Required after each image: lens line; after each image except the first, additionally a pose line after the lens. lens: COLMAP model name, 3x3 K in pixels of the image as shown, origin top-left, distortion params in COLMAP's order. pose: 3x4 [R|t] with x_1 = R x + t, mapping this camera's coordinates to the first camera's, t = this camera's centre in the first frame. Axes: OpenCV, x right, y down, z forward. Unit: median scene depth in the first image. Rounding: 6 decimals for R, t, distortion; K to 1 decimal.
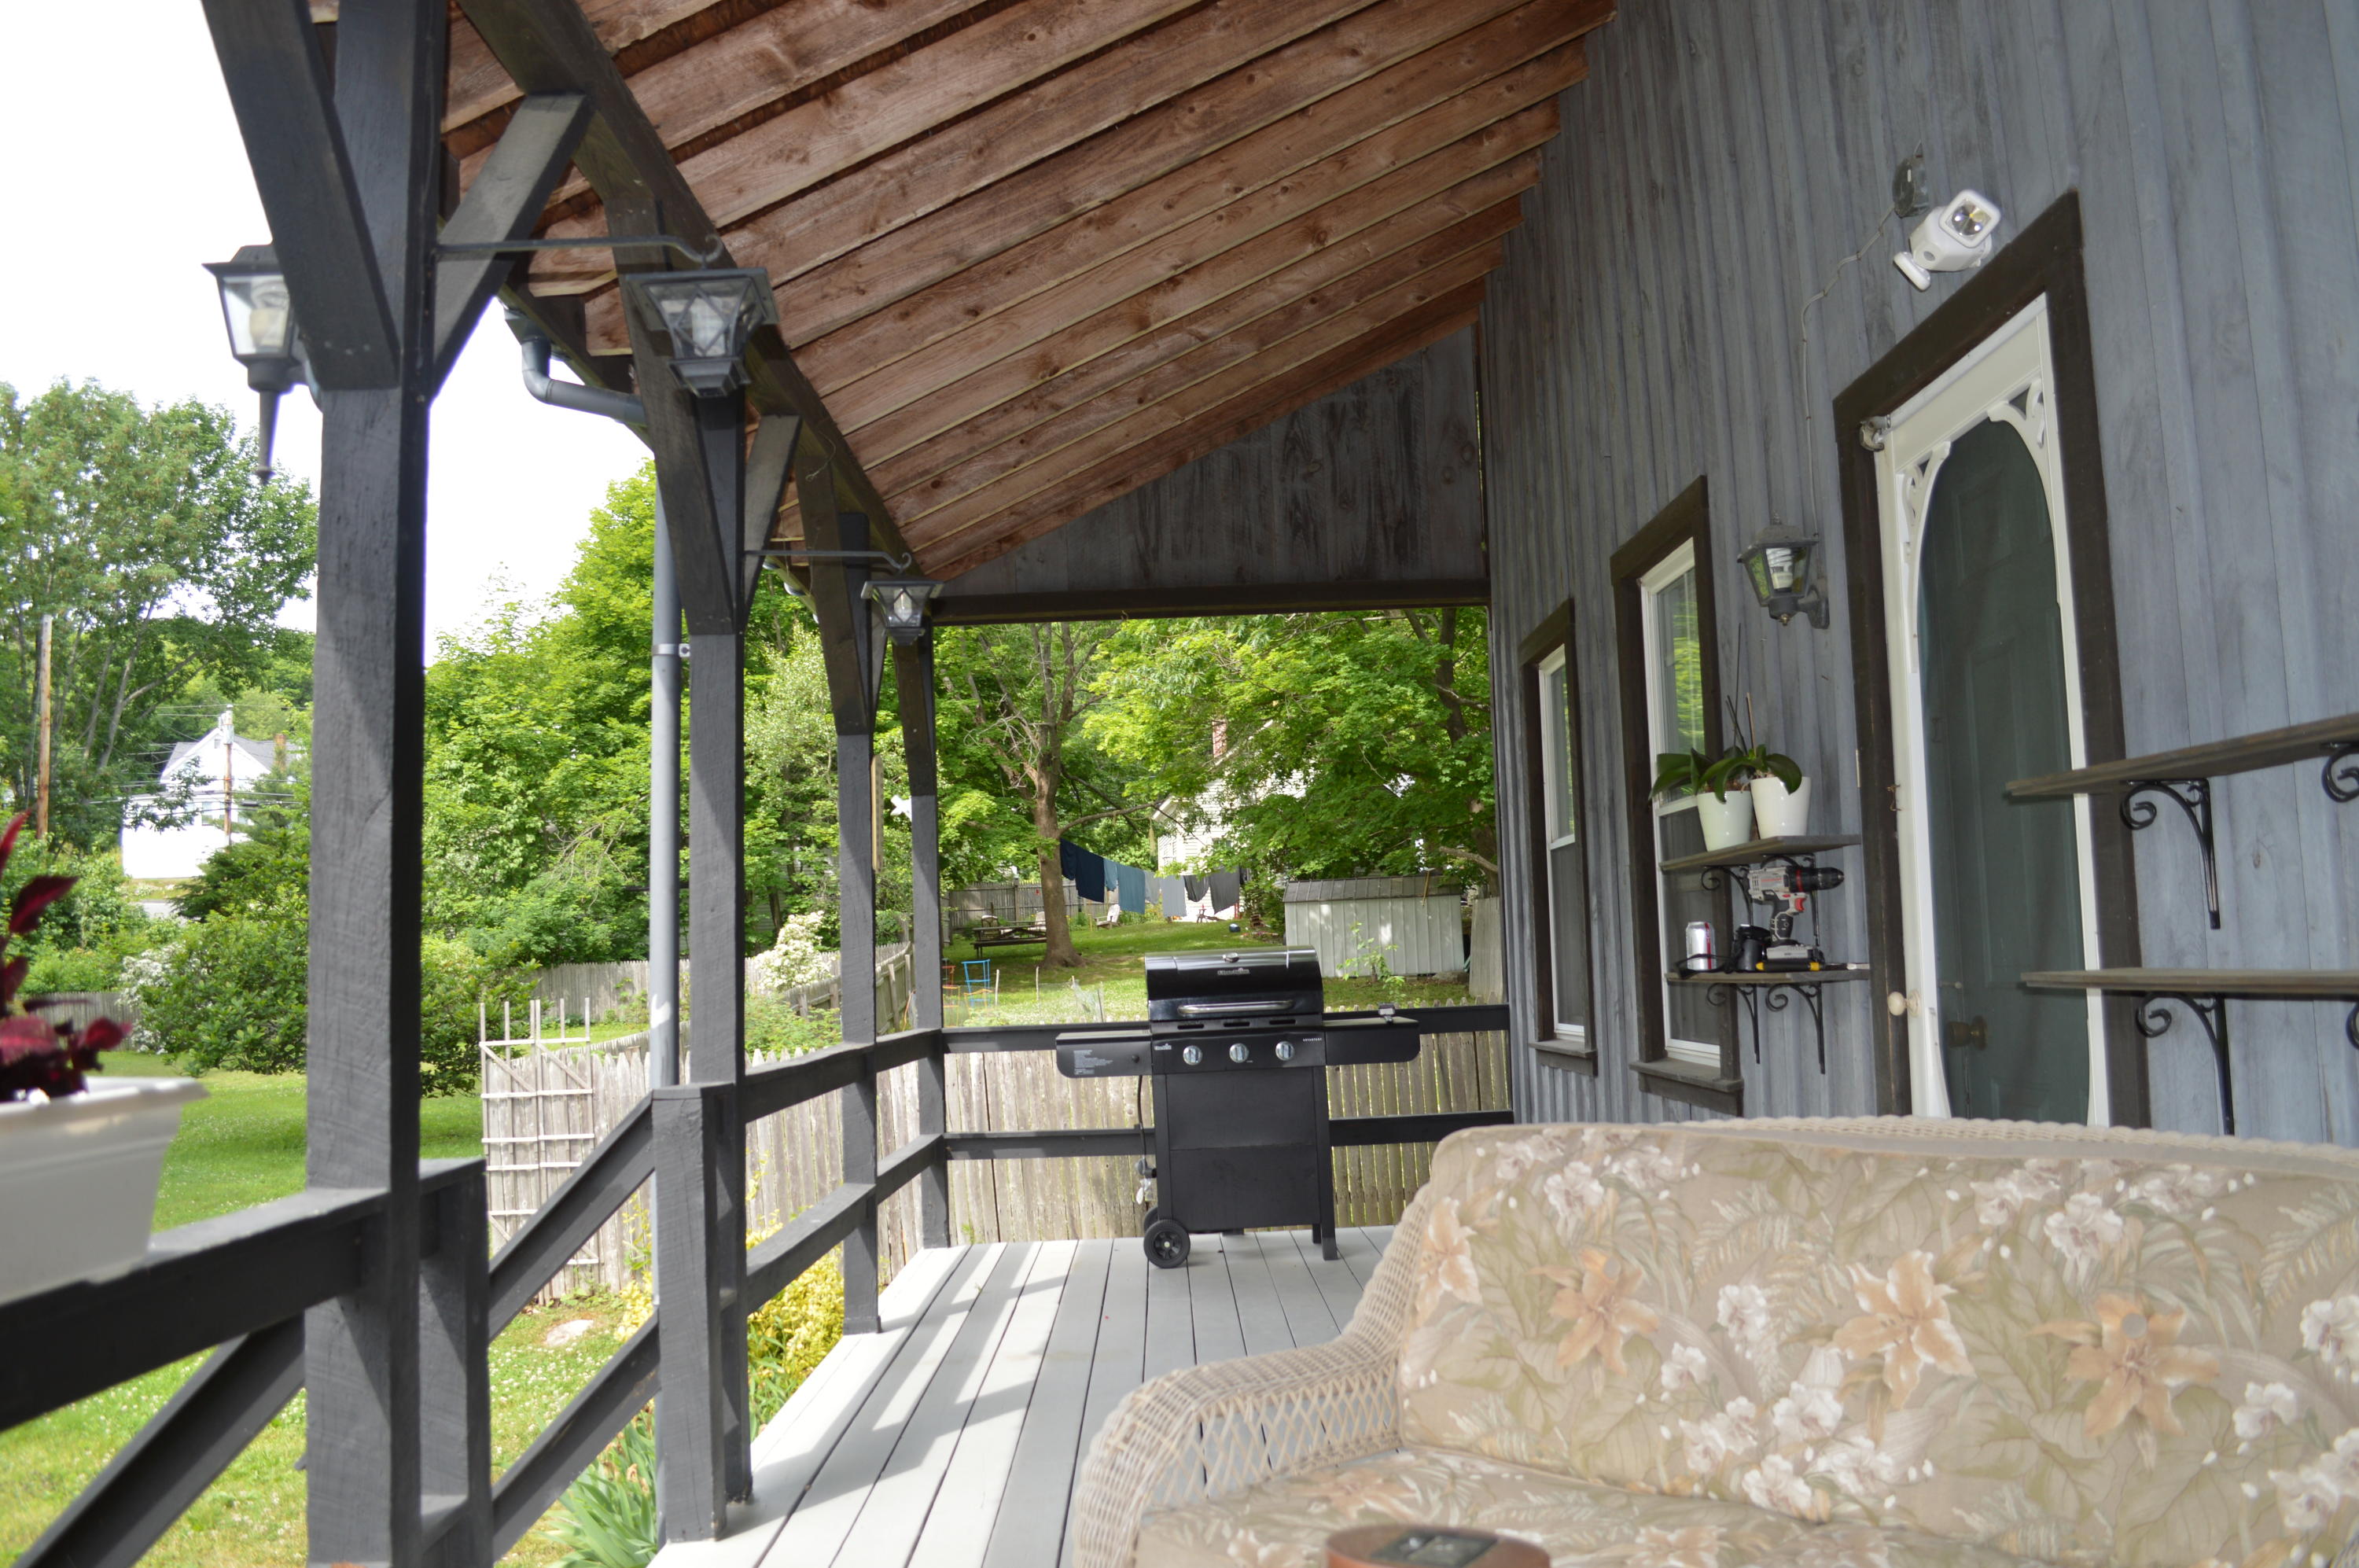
lens RADIAL K [[1928.7, 0, 1176.1], [0, 1928.7, 790.4], [0, 0, 1]] dist [-0.067239, 0.015316]
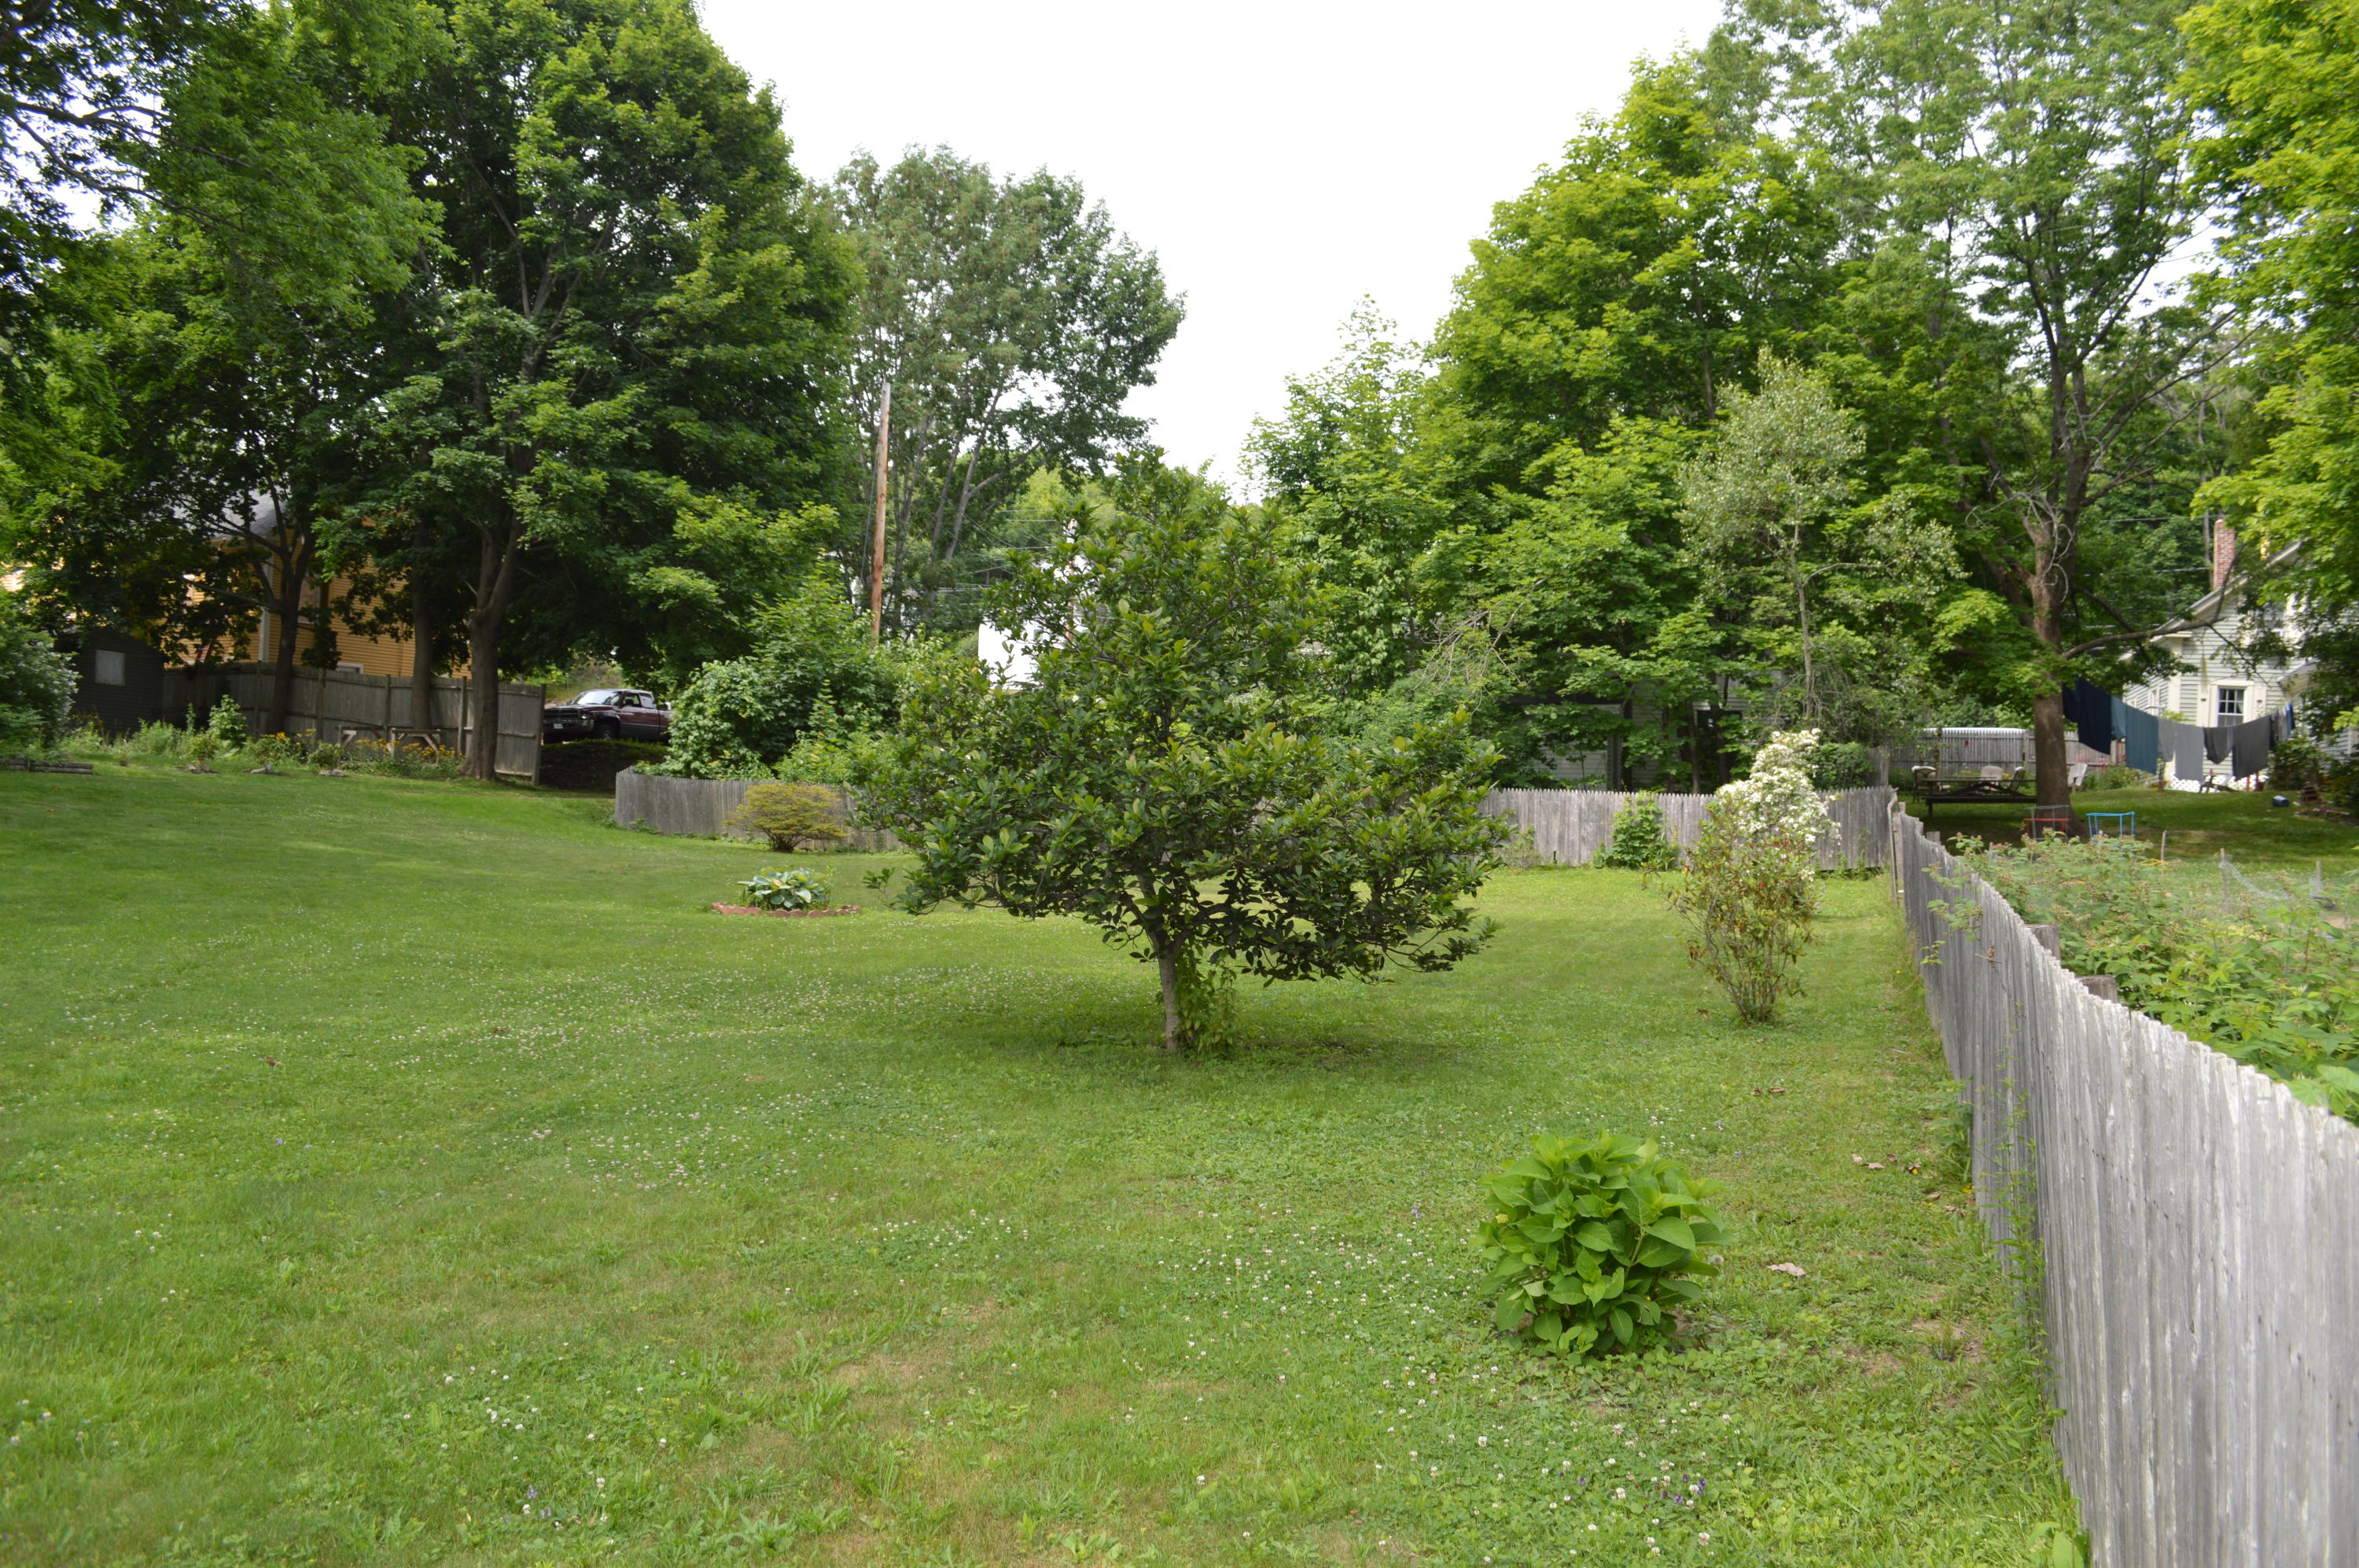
lens RADIAL K [[1928.7, 0, 1179.0], [0, 1928.7, 800.8], [0, 0, 1]] dist [-0.067239, 0.015316]
pose [[0.915270, 0.066470, -0.397319, -0.090411], [-0.033674, 0.995465, 0.088966, 0.026445], [0.401431, -0.068048, 0.913358, 0.209582]]
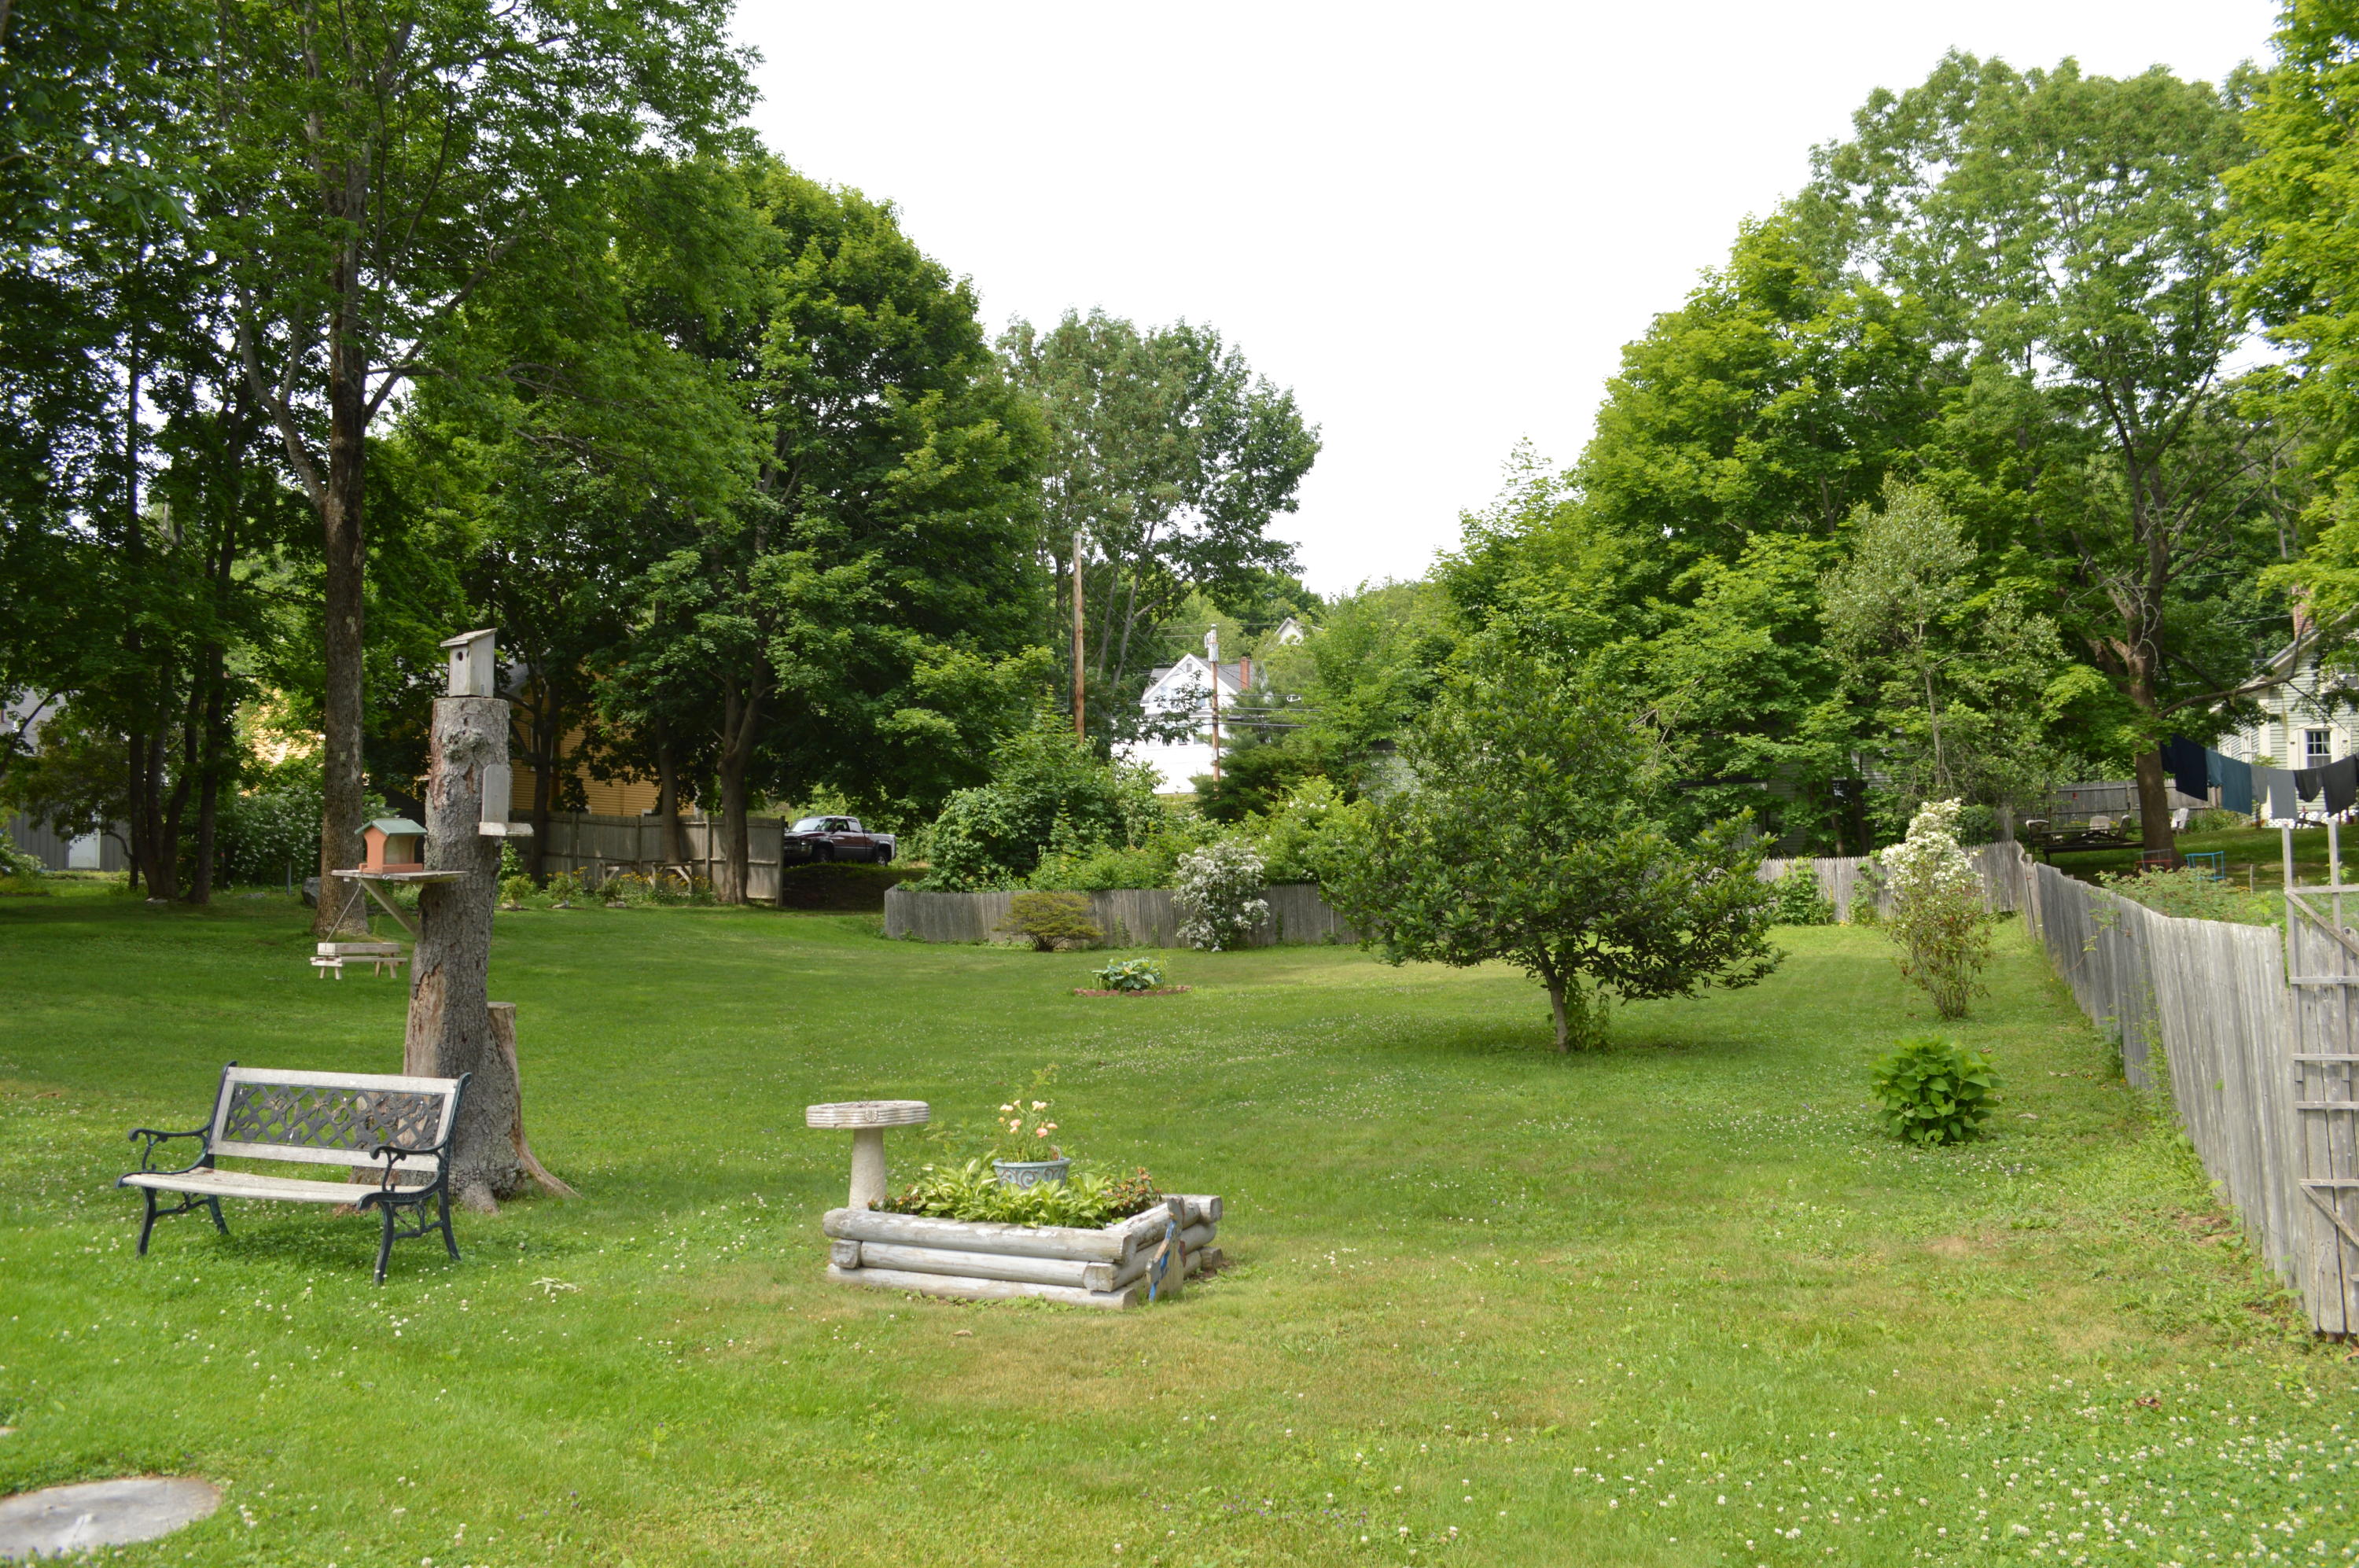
lens RADIAL K [[1928.7, 0, 1193.1], [0, 1928.7, 796.1], [0, 0, 1]] dist [-0.067239, 0.015316]
pose [[0.900136, -0.005769, -0.435570, -0.092617], [0.024649, 0.998985, 0.037708, 0.016828], [0.434911, -0.044678, 0.899364, 0.077227]]
